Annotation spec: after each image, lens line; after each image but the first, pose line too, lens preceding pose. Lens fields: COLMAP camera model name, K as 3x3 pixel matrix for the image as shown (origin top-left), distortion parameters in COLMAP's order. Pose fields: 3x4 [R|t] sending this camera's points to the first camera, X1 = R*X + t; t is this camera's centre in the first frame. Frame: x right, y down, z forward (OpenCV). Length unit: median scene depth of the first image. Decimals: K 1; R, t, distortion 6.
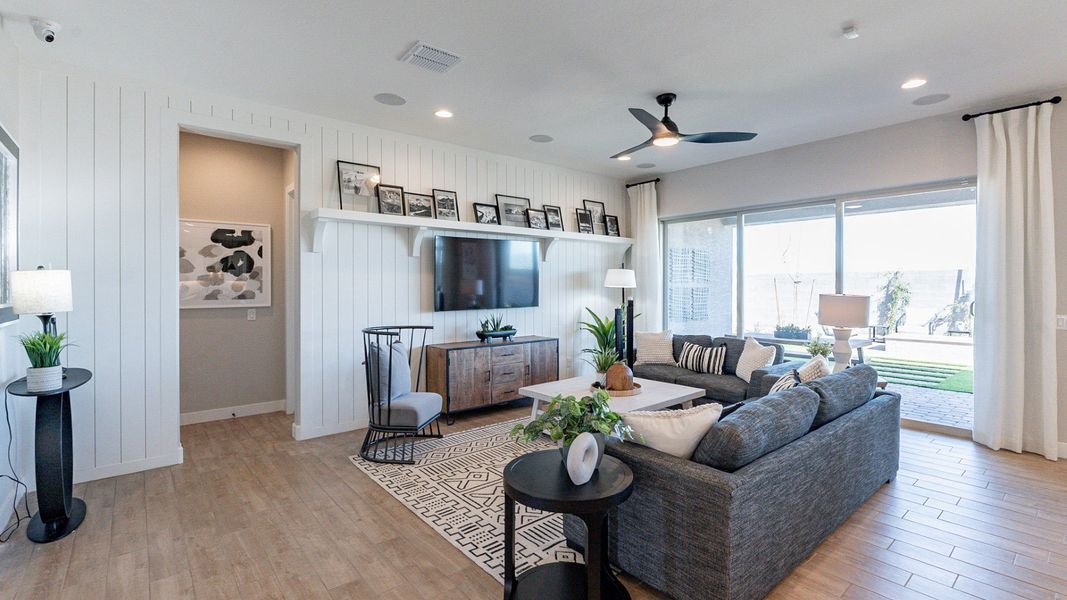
lens RADIAL K [[474.8, 0, 535.4], [0, 474.8, 295.0], [0, 0, 1]] dist [-0.002706, -0.000159]
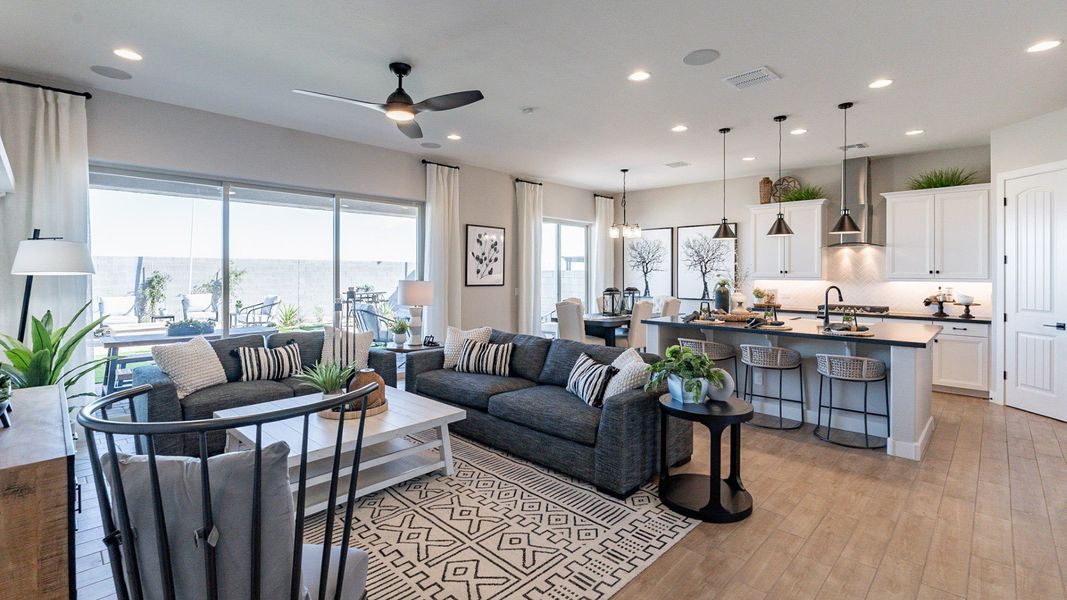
lens RADIAL K [[479.6, 0, 535.8], [0, 479.6, 270.2], [0, 0, 1]] dist [-0.002960, -0.000372]
pose [[-0.105316, 0.007977, 0.994407, -0.543895], [0.015741, 0.999856, -0.006353, -0.011669], [-0.994314, 0.014984, -0.105426, 0.674075]]
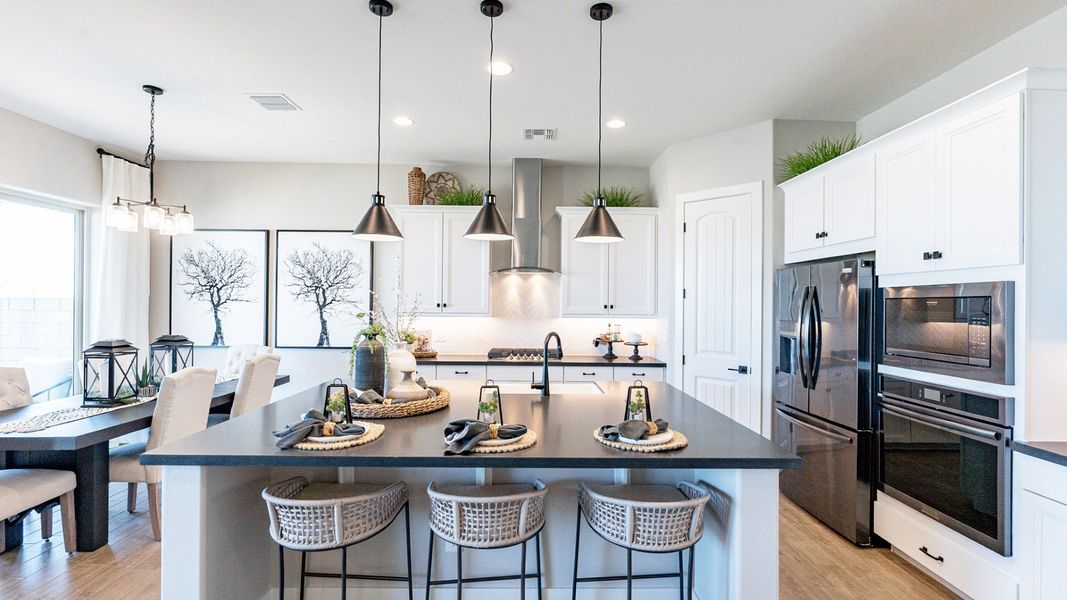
lens RADIAL K [[465.5, 0, 532.6], [0, 465.5, 301.3], [0, 0, 1]] dist [-0.002452, -0.000242]
pose [[-0.774013, -0.001708, 0.633168, 0.039785], [0.004781, 0.999952, 0.008541, -0.019420], [-0.633152, 0.009638, -0.773967, 0.417758]]
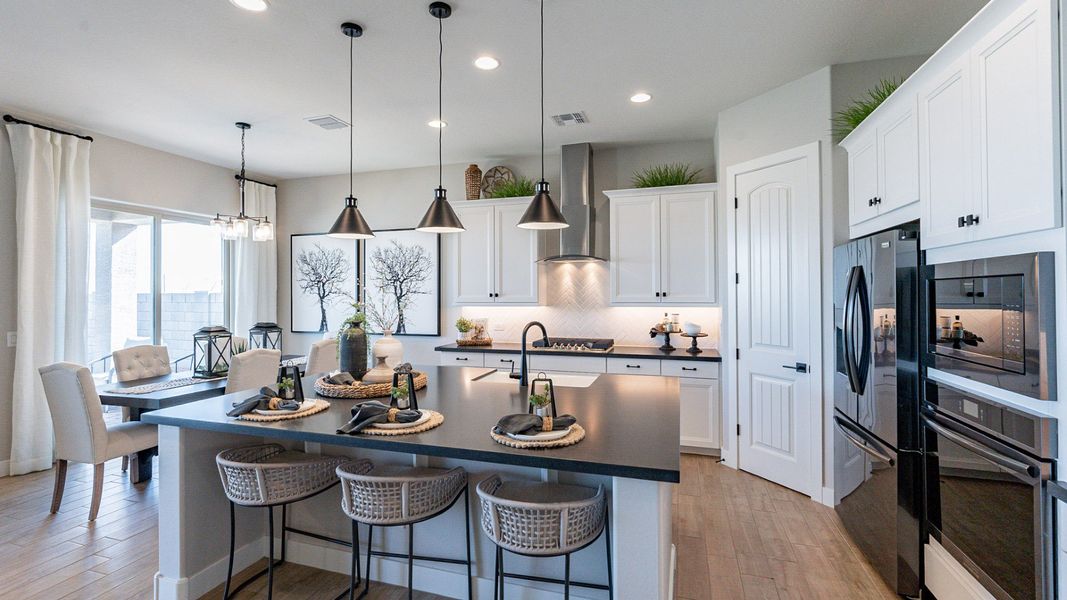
lens RADIAL K [[470.9, 0, 532.0], [0, 470.9, 286.4], [0, 0, 1]] dist [-0.002910, -0.000360]
pose [[-0.535122, 0.015599, 0.844631, -0.100859], [0.023213, 0.999723, -0.003756, -0.016799], [-0.844456, 0.017596, -0.535336, 0.261004]]
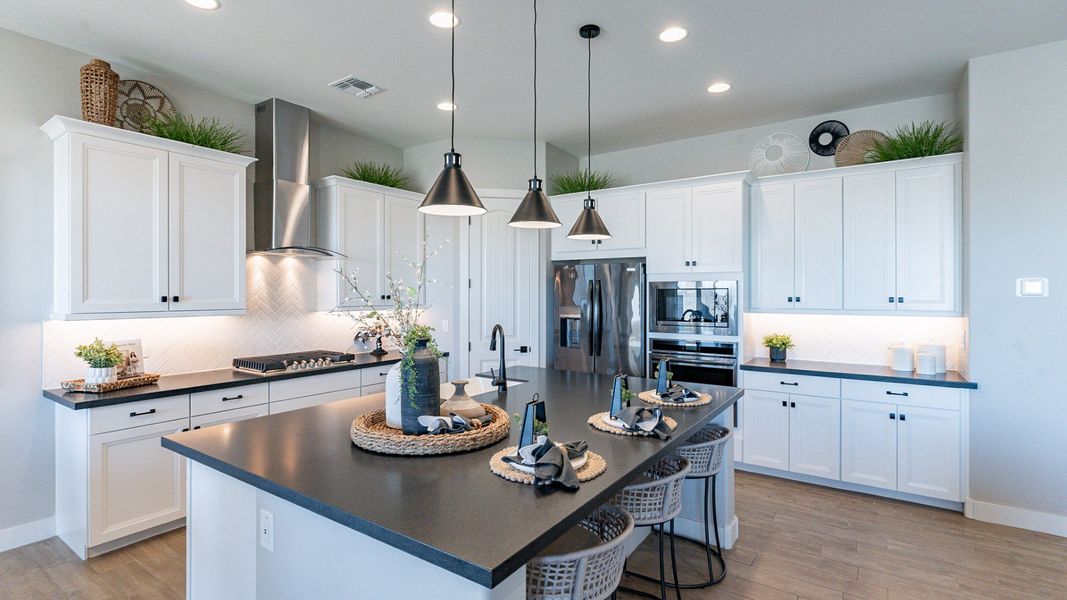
lens RADIAL K [[495.7, 0, 531.2], [0, 495.7, 294.1], [0, 0, 1]] dist [-0.009441, 0.000019]
pose [[-0.964026, 0.002469, -0.265797, 0.514954], [-0.003152, 0.999780, 0.020719, -0.024955], [0.265789, 0.020812, -0.963806, 0.533027]]
